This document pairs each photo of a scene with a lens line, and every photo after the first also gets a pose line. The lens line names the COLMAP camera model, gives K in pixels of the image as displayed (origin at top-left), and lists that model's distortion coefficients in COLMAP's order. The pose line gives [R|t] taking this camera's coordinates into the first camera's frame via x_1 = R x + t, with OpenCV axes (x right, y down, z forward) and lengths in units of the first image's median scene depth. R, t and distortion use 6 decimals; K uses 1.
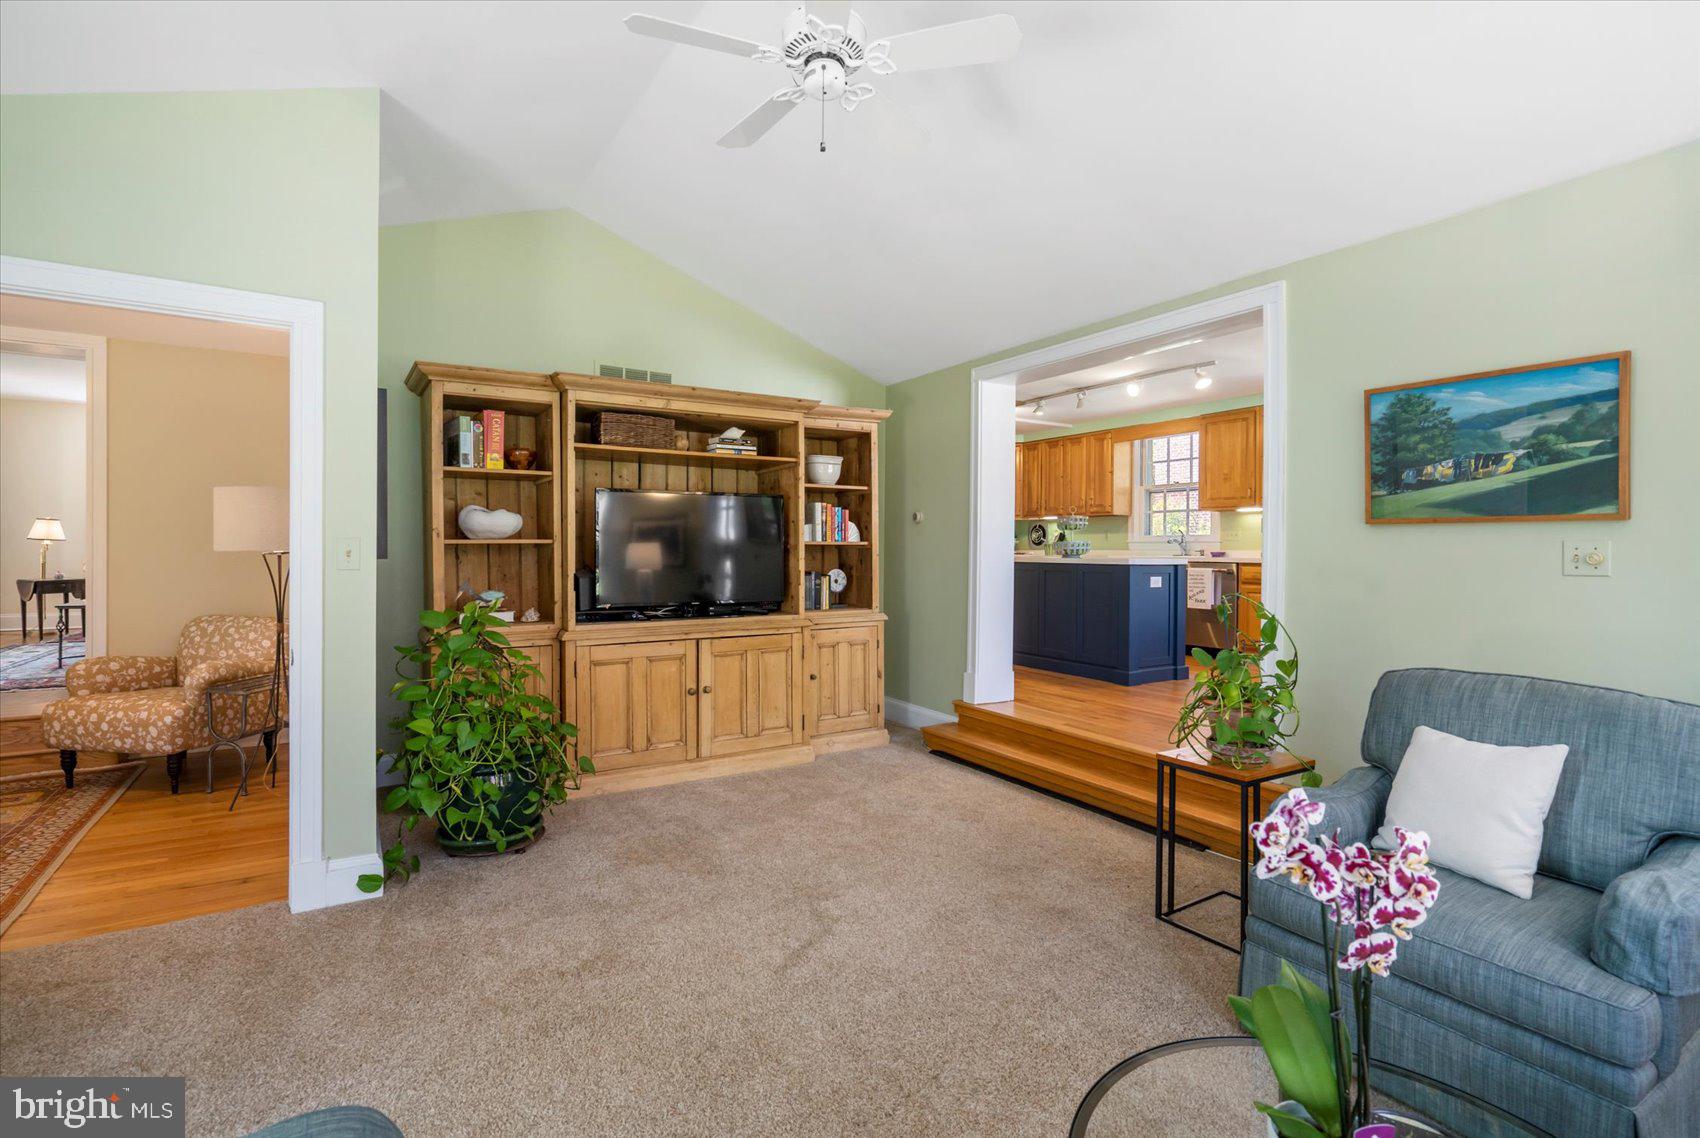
lens RADIAL K [[802.8, 0, 859.2], [0, 802.8, 549.1], [0, 0, 1]] dist [0.000127, 0.000375]
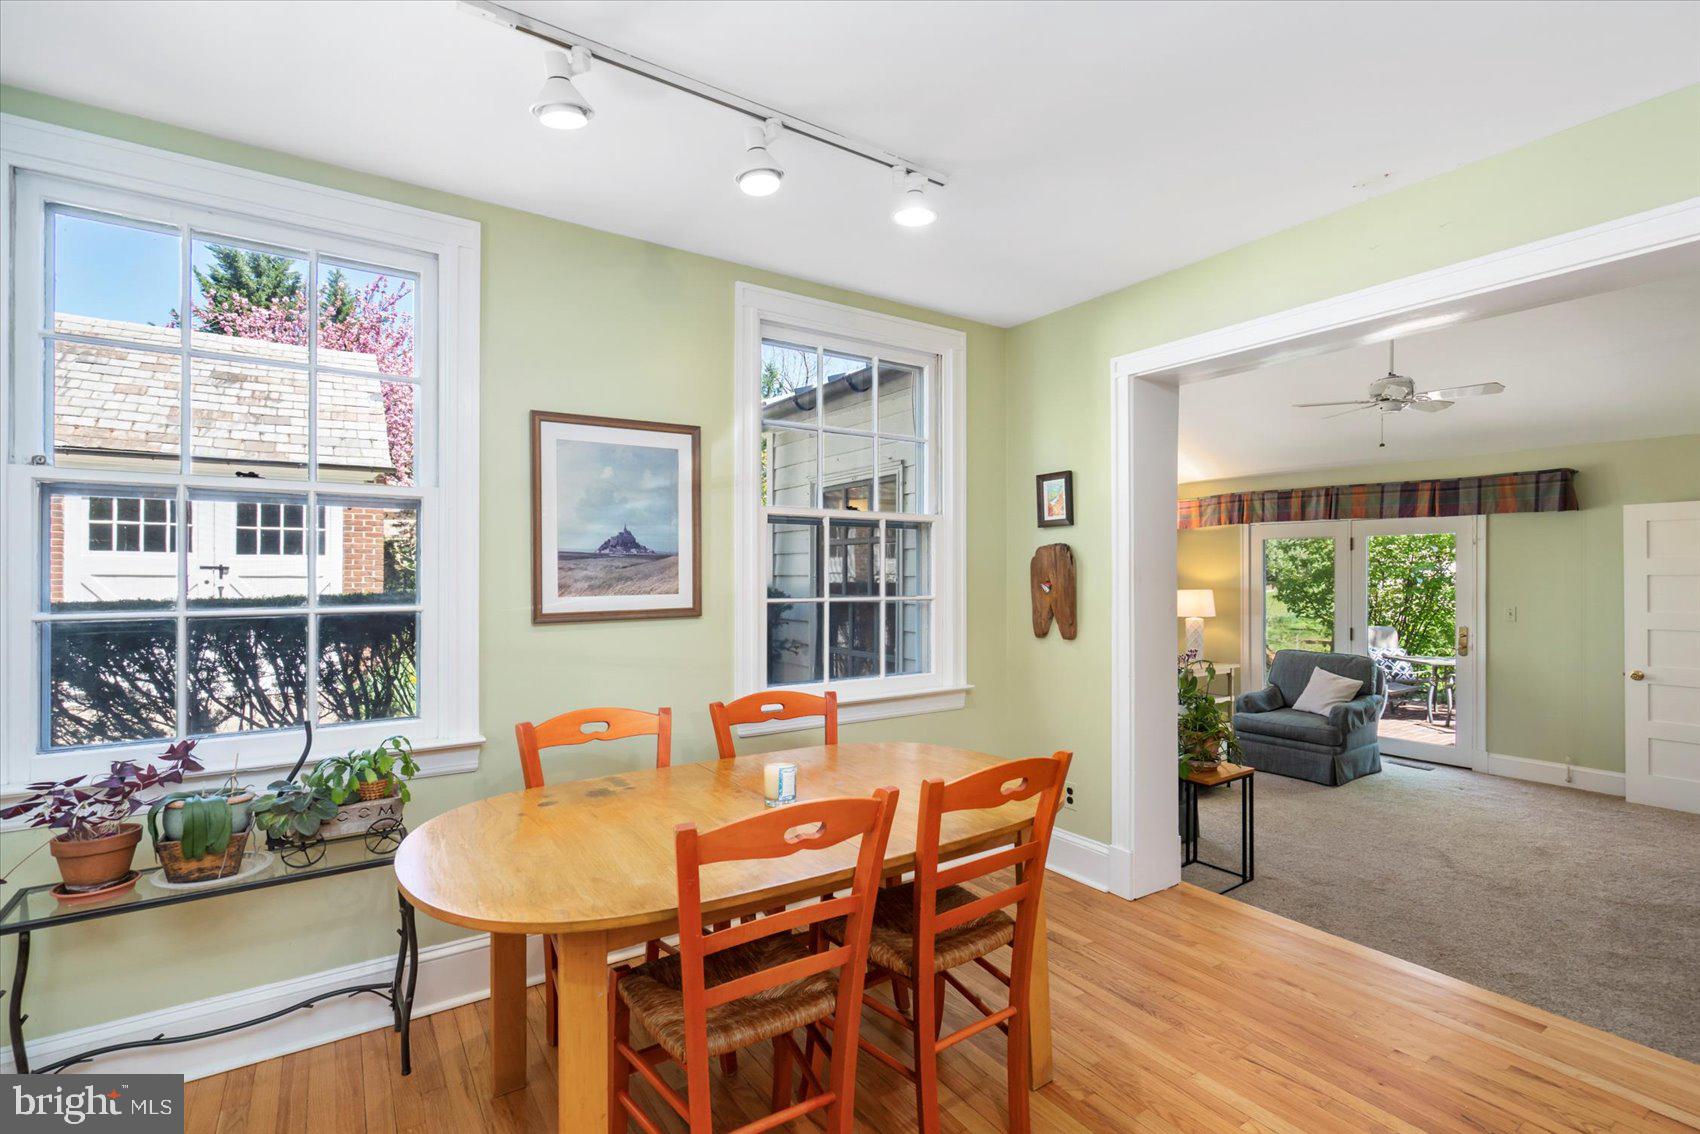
lens RADIAL K [[780.6, 0, 853.3], [0, 780.6, 572.1], [0, 0, 1]] dist [-0.002390, 0.000172]
pose [[-0.999318, -0.006613, -0.036334, 0.950362], [-0.006637, 0.999978, 0.000518, -0.082976], [0.036330, 0.000759, -0.999340, 1.964594]]
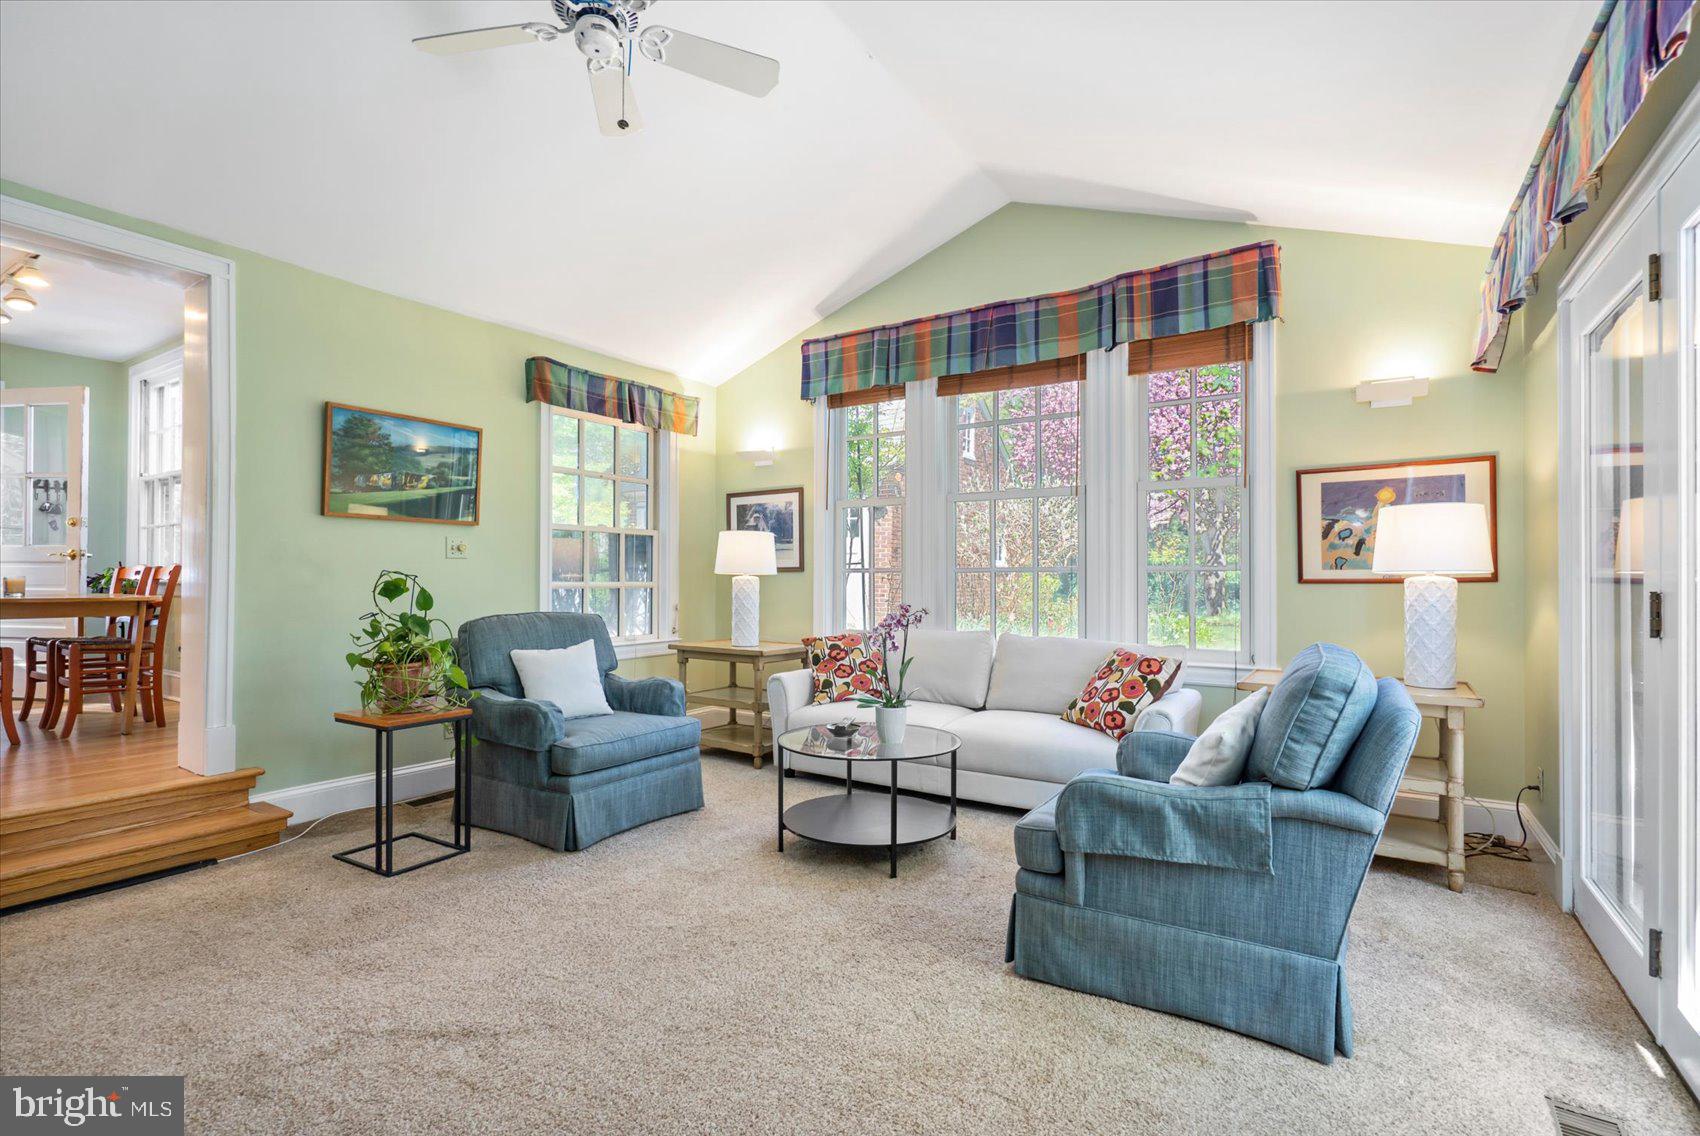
lens RADIAL K [[789.7, 0, 851.0], [0, 789.7, 572.2], [0, 0, 1]] dist [-0.002058, 0.000203]
pose [[-0.422829, -0.001137, 0.906209, -0.675446], [-0.005536, 0.999984, -0.001328, 0.045010], [-0.906193, -0.005578, -0.422829, 0.725810]]
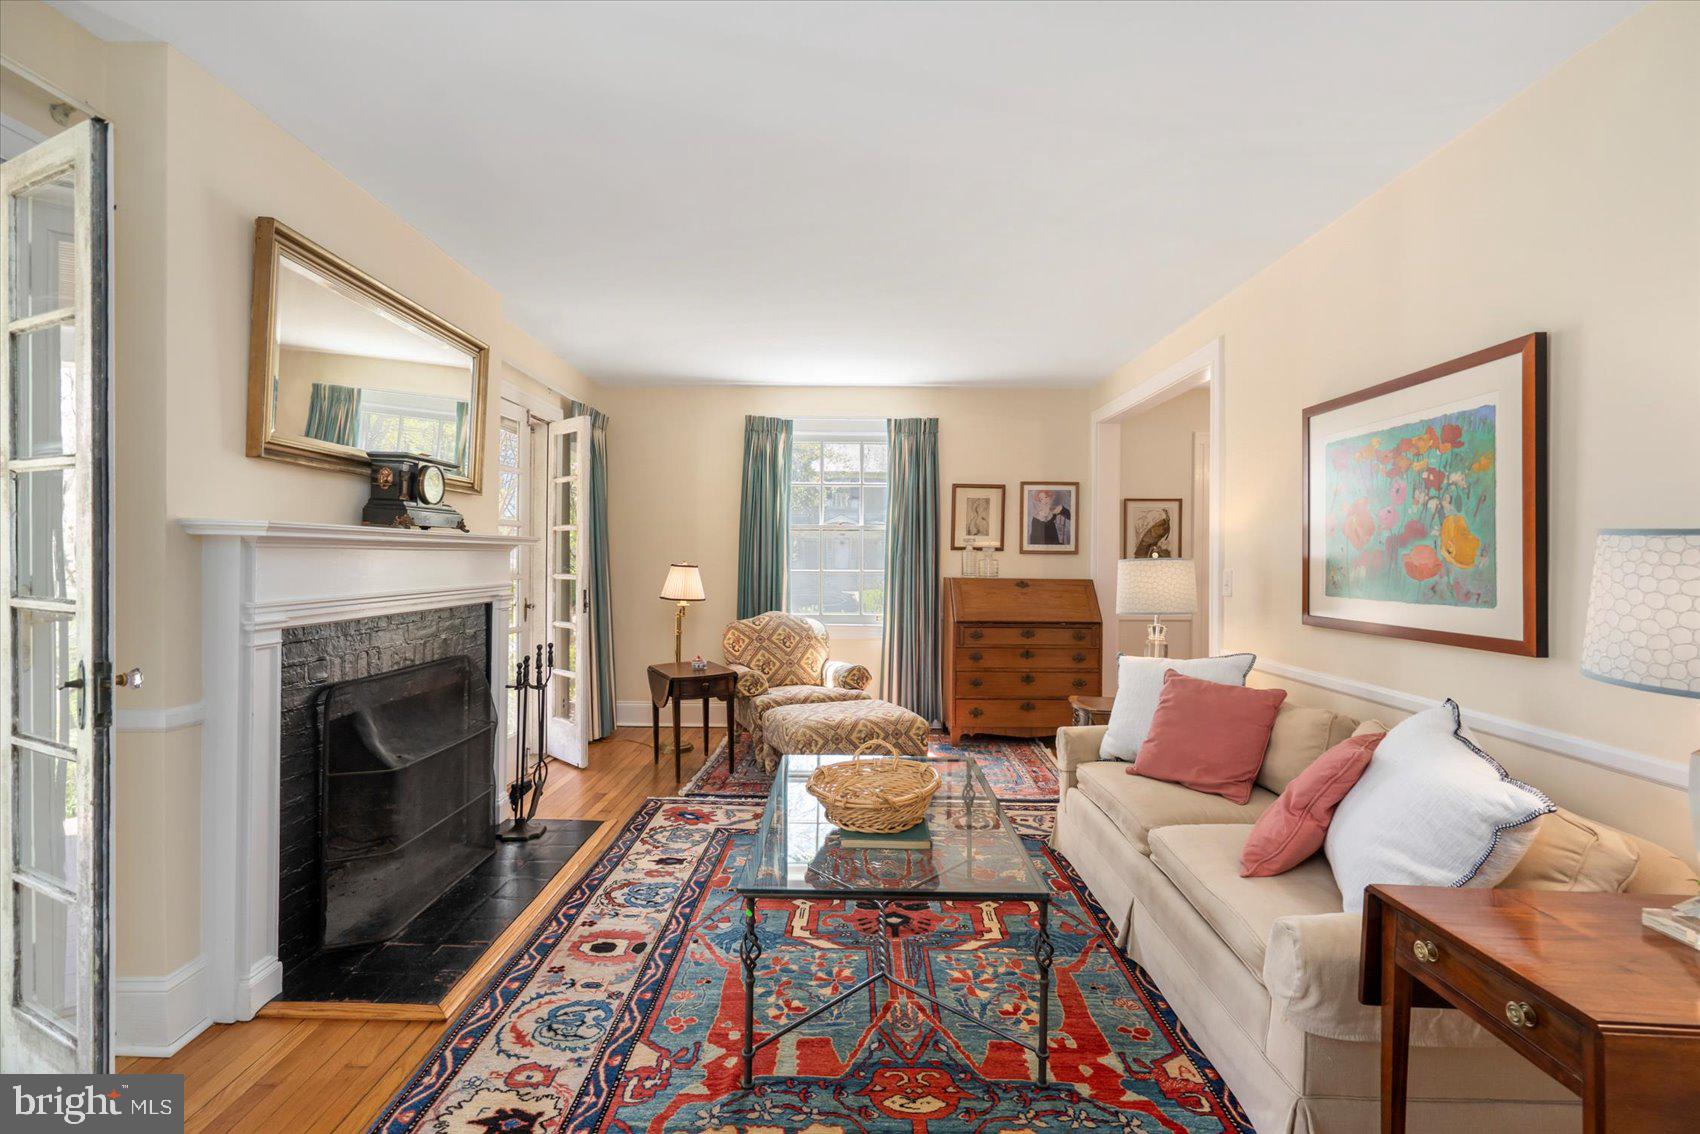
lens RADIAL K [[780.2, 0, 854.9], [0, 780.2, 567.2], [0, 0, 1]] dist [-0.001343, 0.000135]
pose [[0.853171, 0.011256, -0.521510, -1.484936], [-0.009188, 0.999936, 0.006553, -0.105890], [0.521551, -0.000799, 0.853220, 1.410353]]
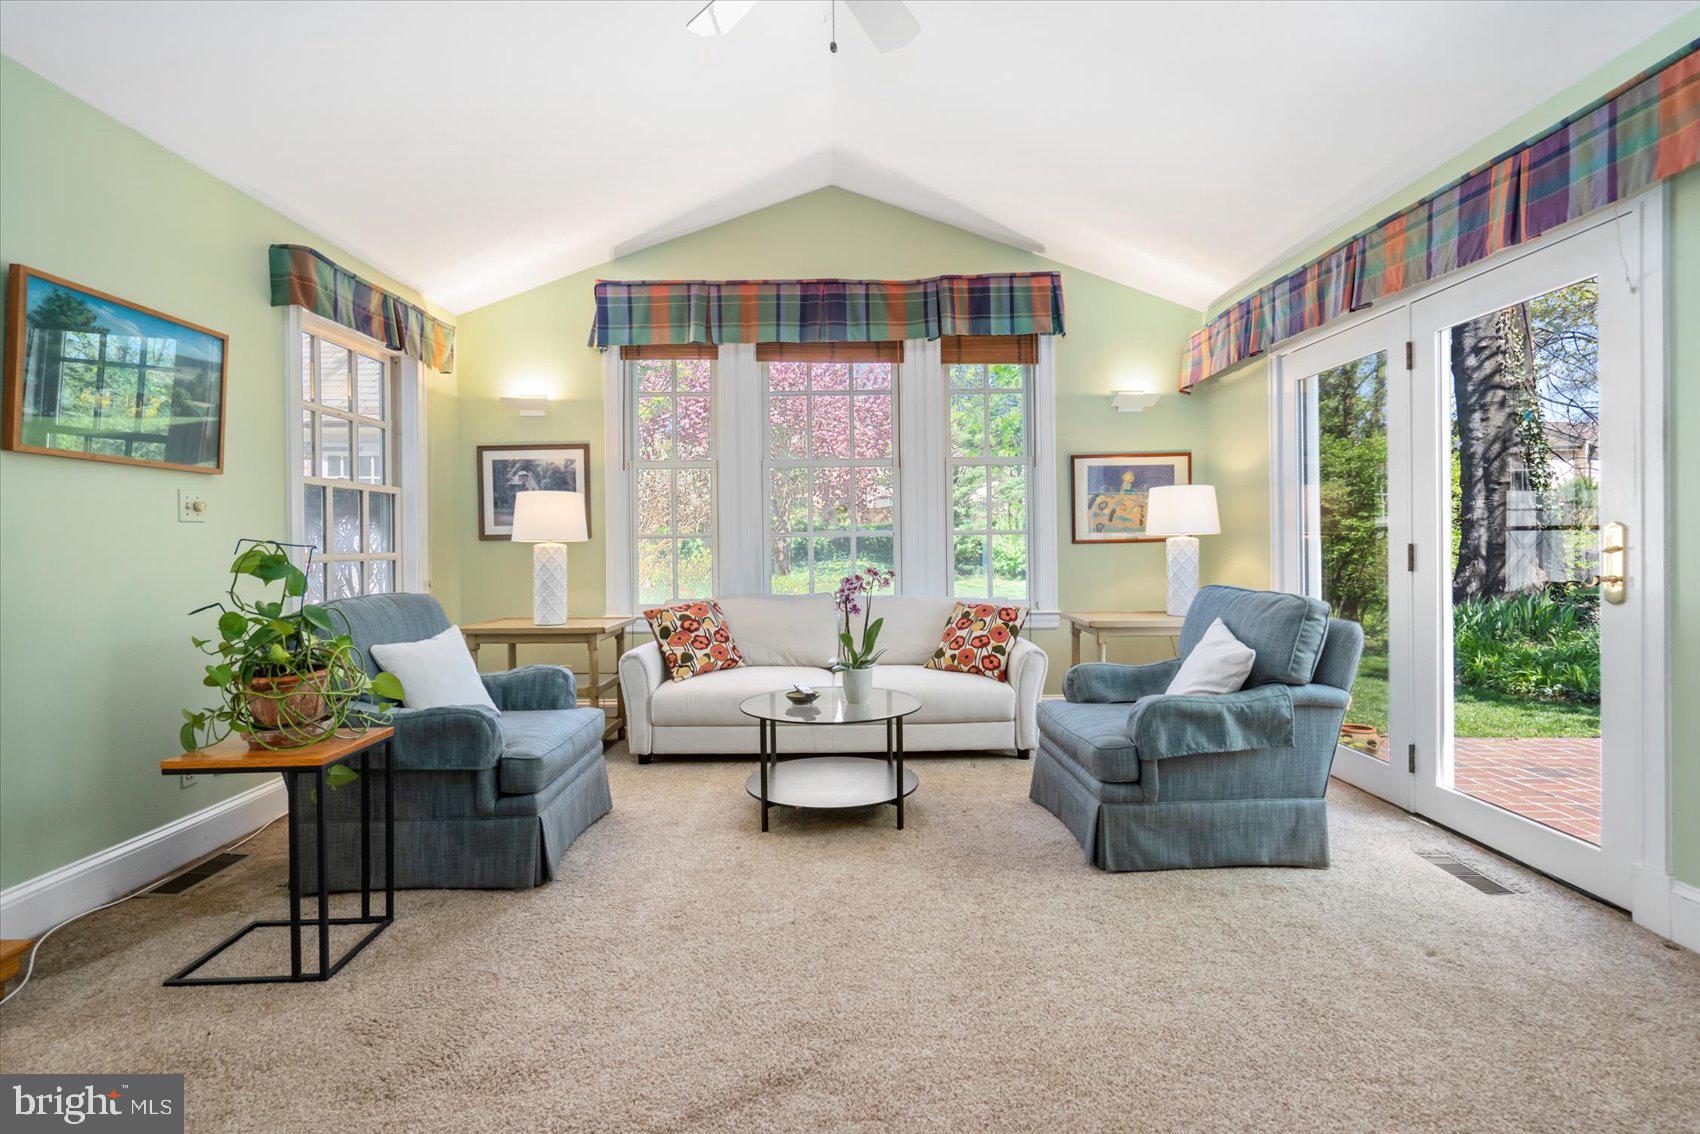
lens RADIAL K [[793.8, 0, 850.7], [0, 793.8, 544.2], [0, 0, 1]] dist [-0.003687, 0.001013]
pose [[-0.853395, 0.001171, 0.521263, -0.340282], [0.004462, 0.999977, 0.005059, 0.047792], [-0.521245, 0.006643, -0.853381, 1.114374]]
